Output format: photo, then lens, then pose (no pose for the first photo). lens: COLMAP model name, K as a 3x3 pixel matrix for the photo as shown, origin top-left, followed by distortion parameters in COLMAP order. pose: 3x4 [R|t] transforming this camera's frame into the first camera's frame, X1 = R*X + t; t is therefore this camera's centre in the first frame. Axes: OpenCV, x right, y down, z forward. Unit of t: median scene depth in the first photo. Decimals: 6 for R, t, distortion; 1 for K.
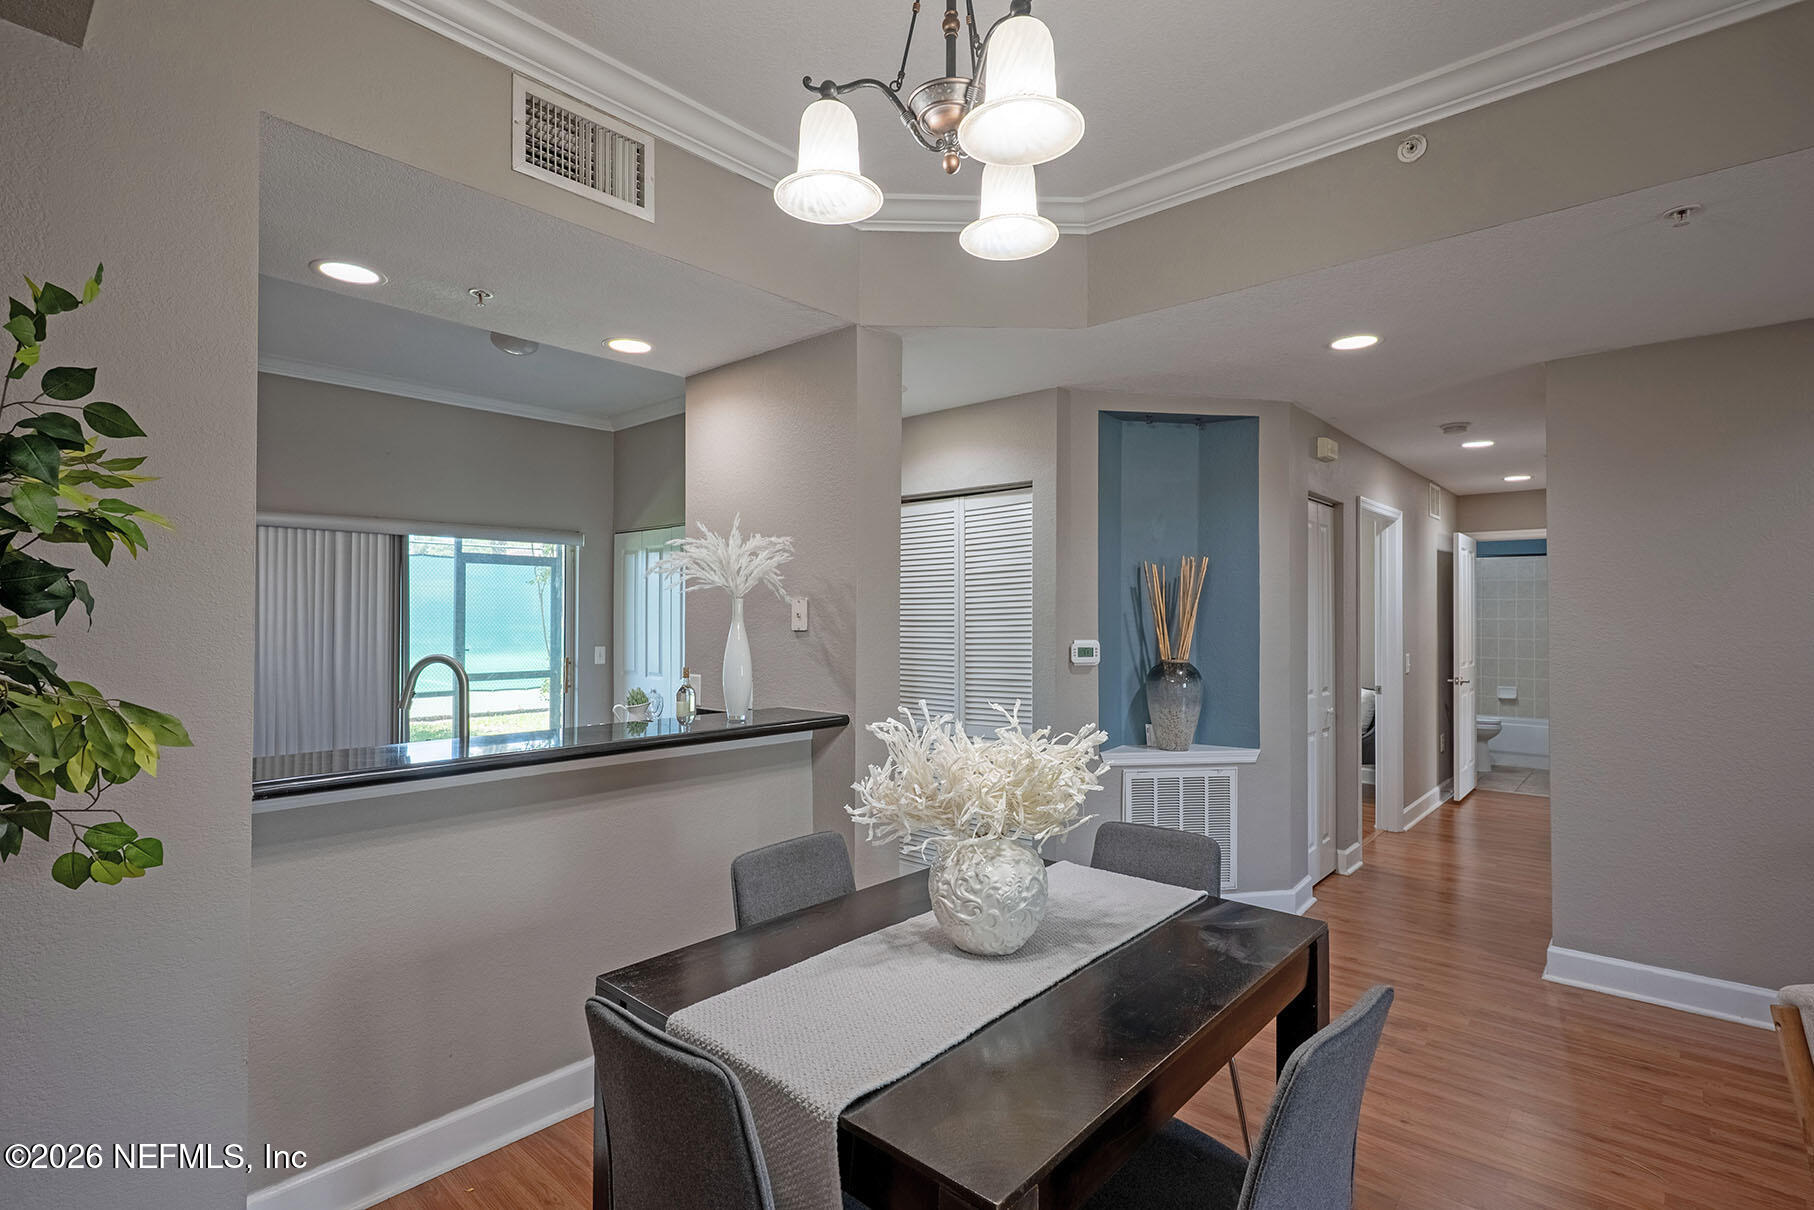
lens RADIAL K [[873.0, 0, 907.0], [0, 873.0, 605.0], [0, 0, 1]] dist [-0.002633, 0.000124]
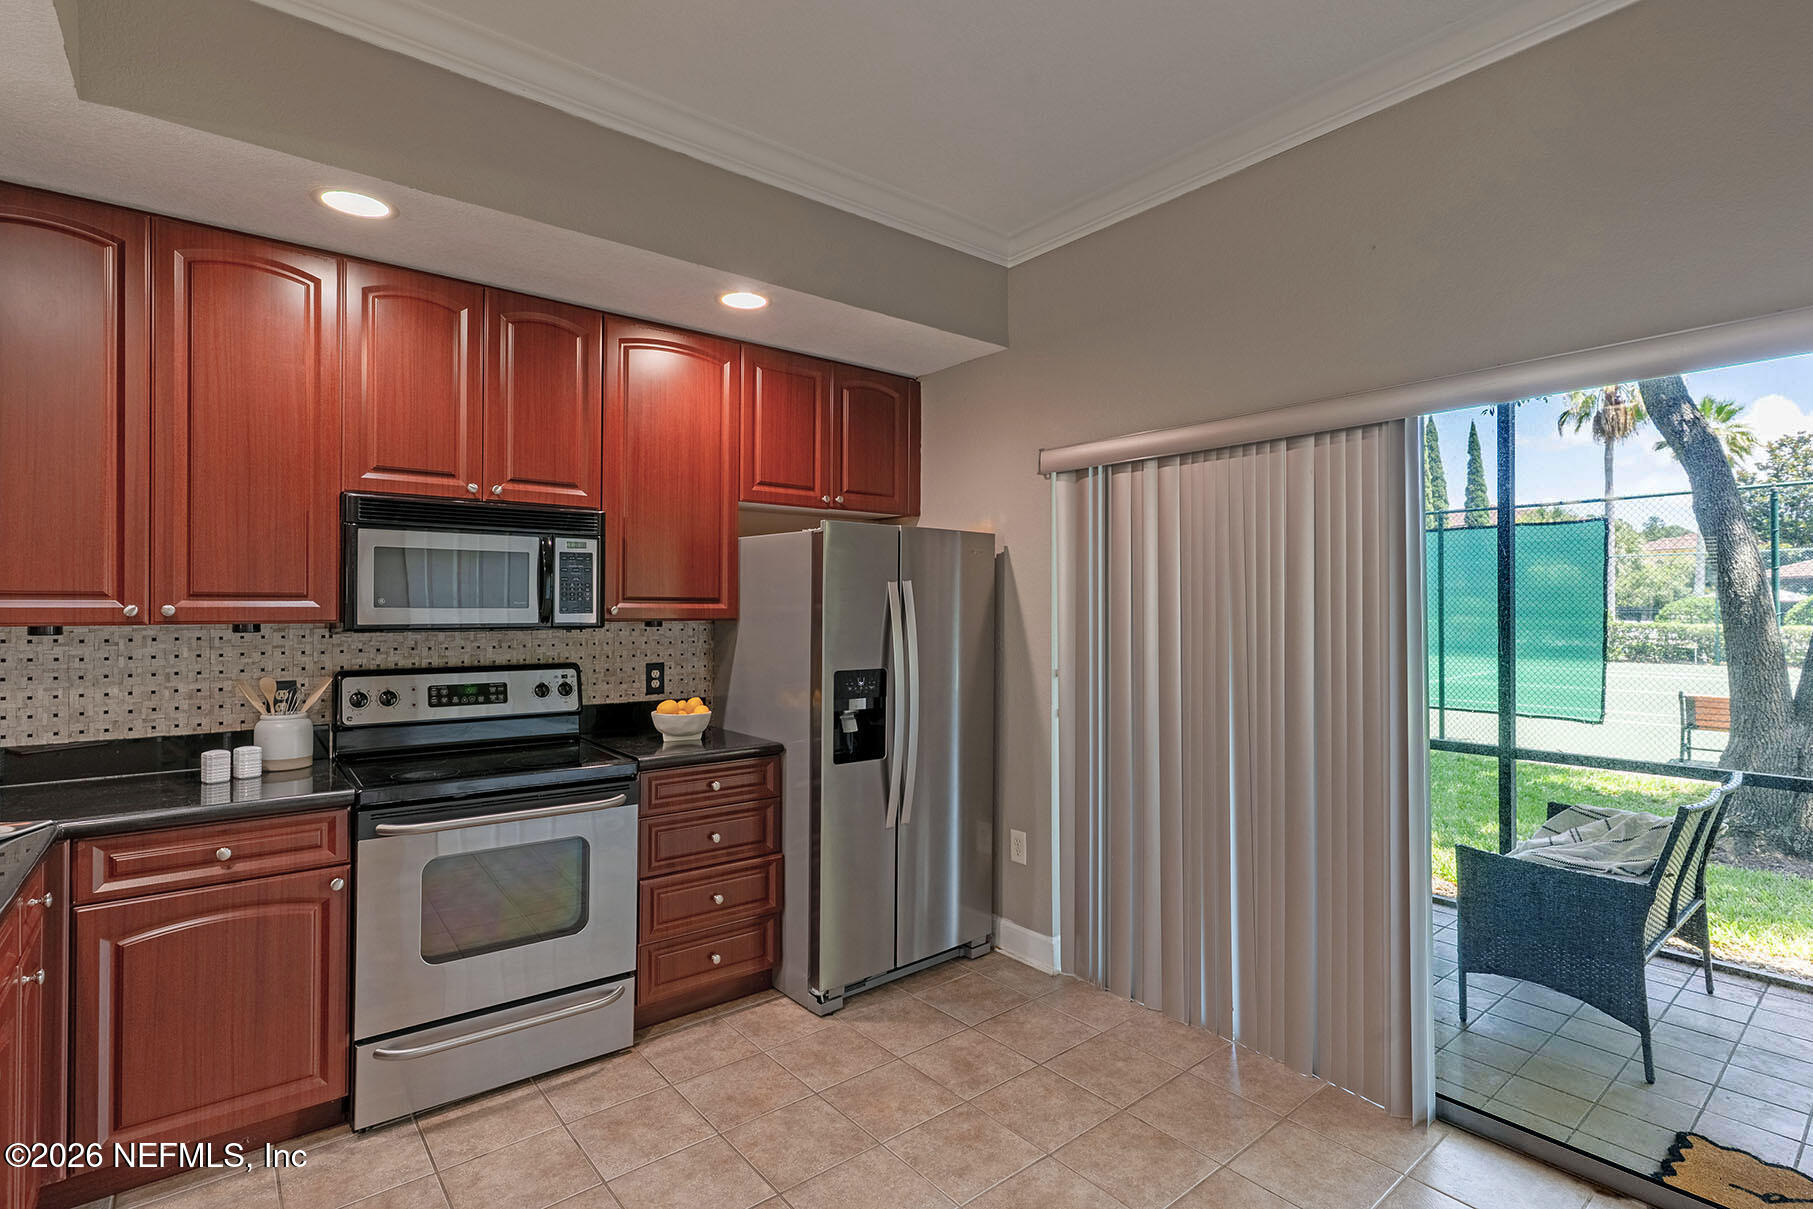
lens RADIAL K [[863.8, 0, 914.3], [0, 863.8, 608.1], [0, 0, 1]] dist [0.004737, 0.001548]
pose [[-0.149764, -0.004996, -0.988709, -0.159587], [0.014652, 0.999866, -0.007272, 0.020116], [0.988613, -0.015576, -0.149671, 1.124912]]
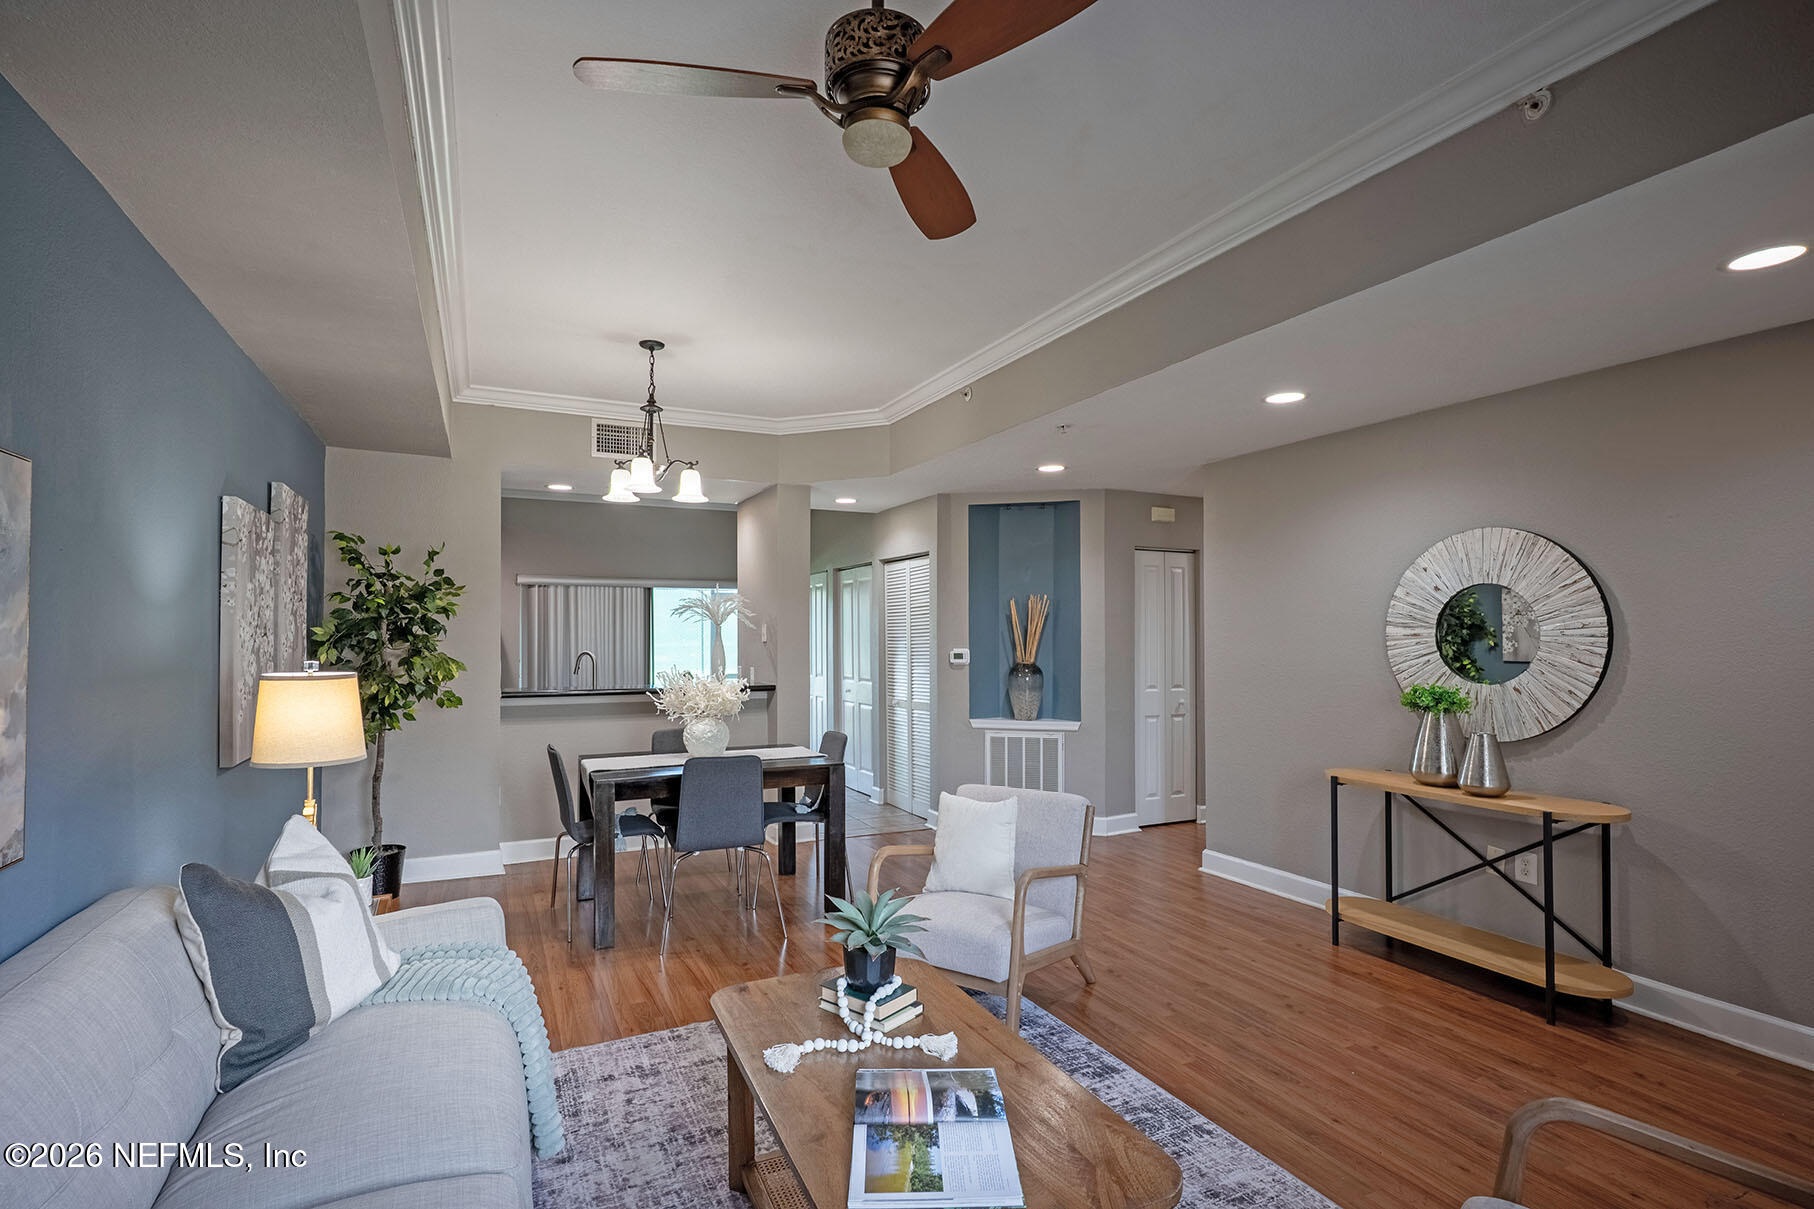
lens RADIAL K [[882.9, 0, 897.7], [0, 882.9, 617.4], [0, 0, 1]] dist [-0.000988, 0.000173]
pose [[0.921275, -0.010301, -0.388775, 0.733970], [0.007379, 0.999932, -0.009010, -0.003647], [0.388842, 0.005432, 0.921289, -0.545689]]
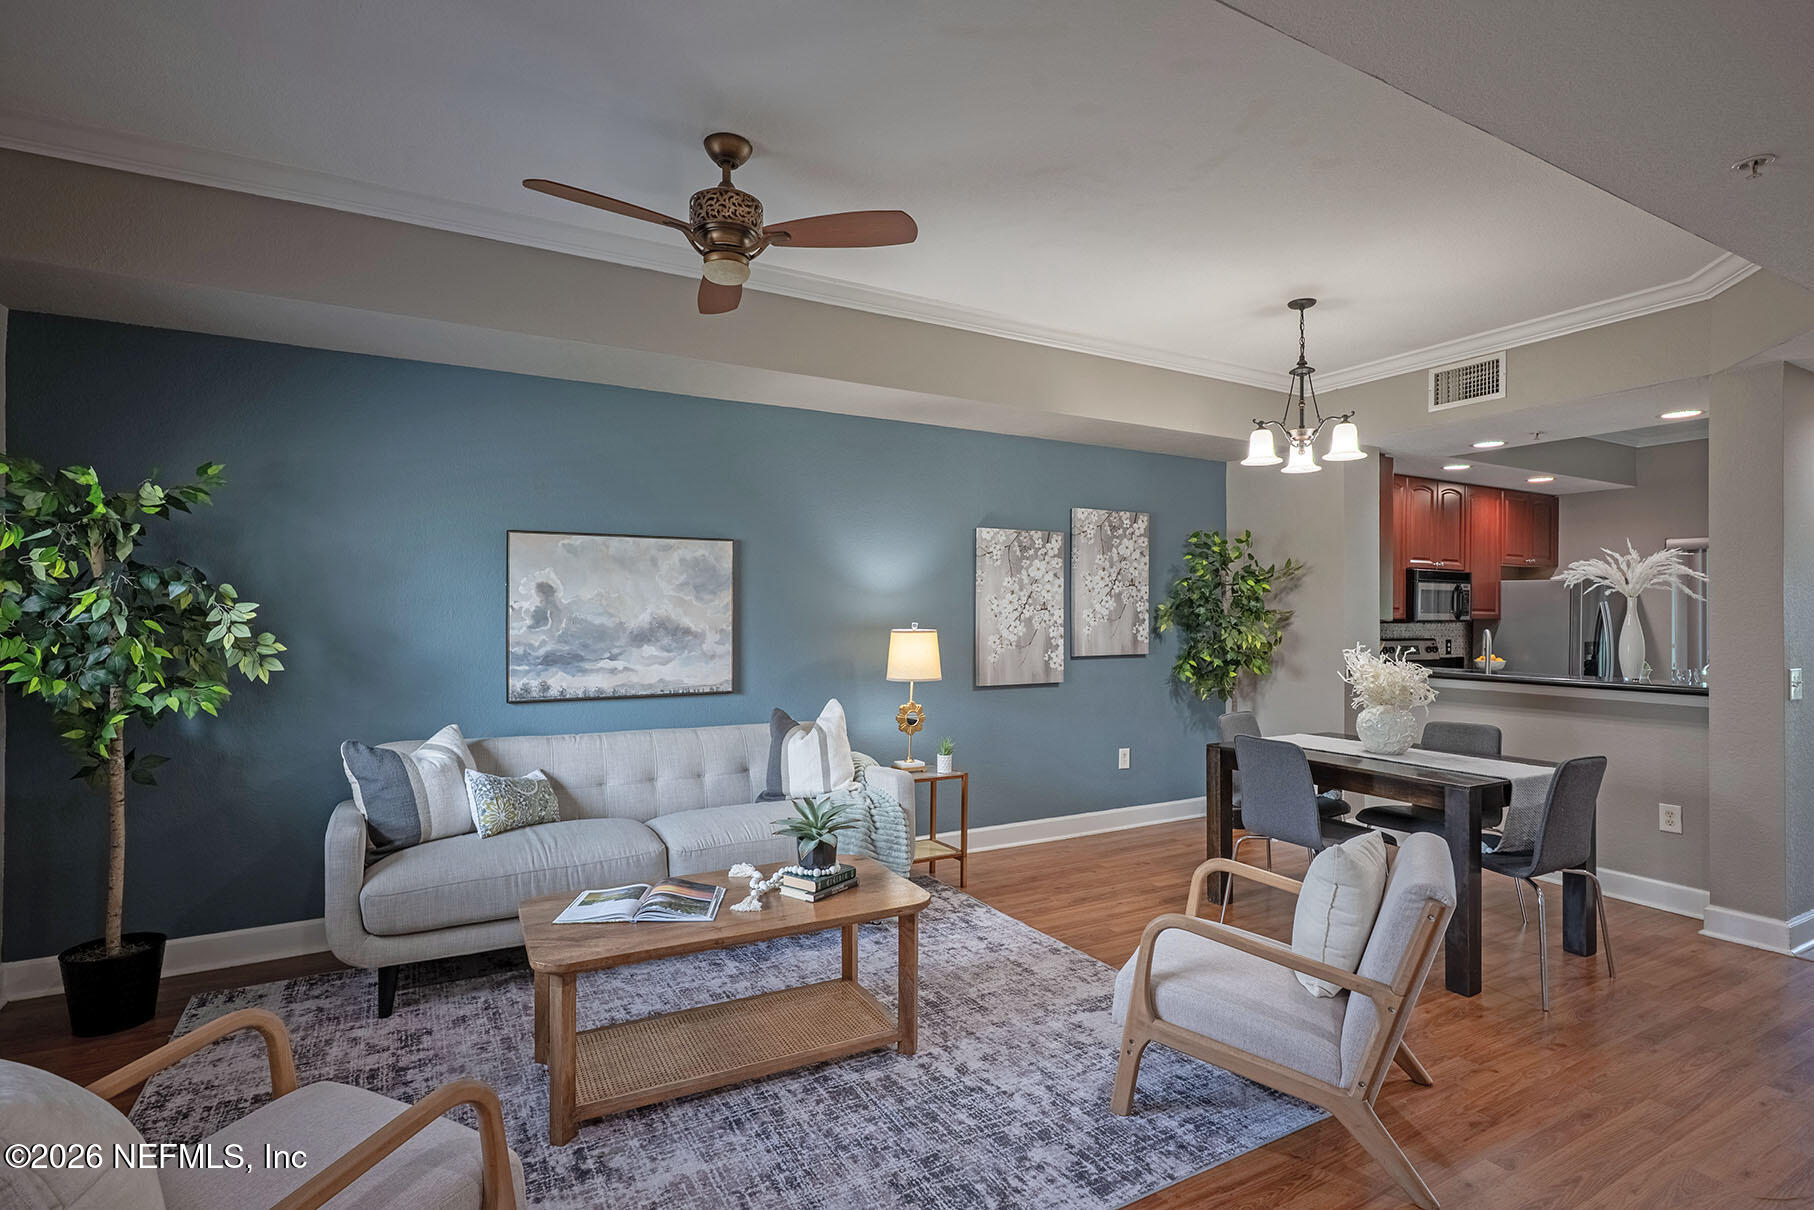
lens RADIAL K [[864.3, 0, 914.9], [0, 864.3, 608.6], [0, 0, 1]] dist [0.004737, 0.001548]
pose [[-0.324199, -0.011080, -0.945924, 1.144611], [0.007390, 0.999871, -0.014244, 0.016807], [0.945960, -0.011608, -0.324075, 0.252702]]
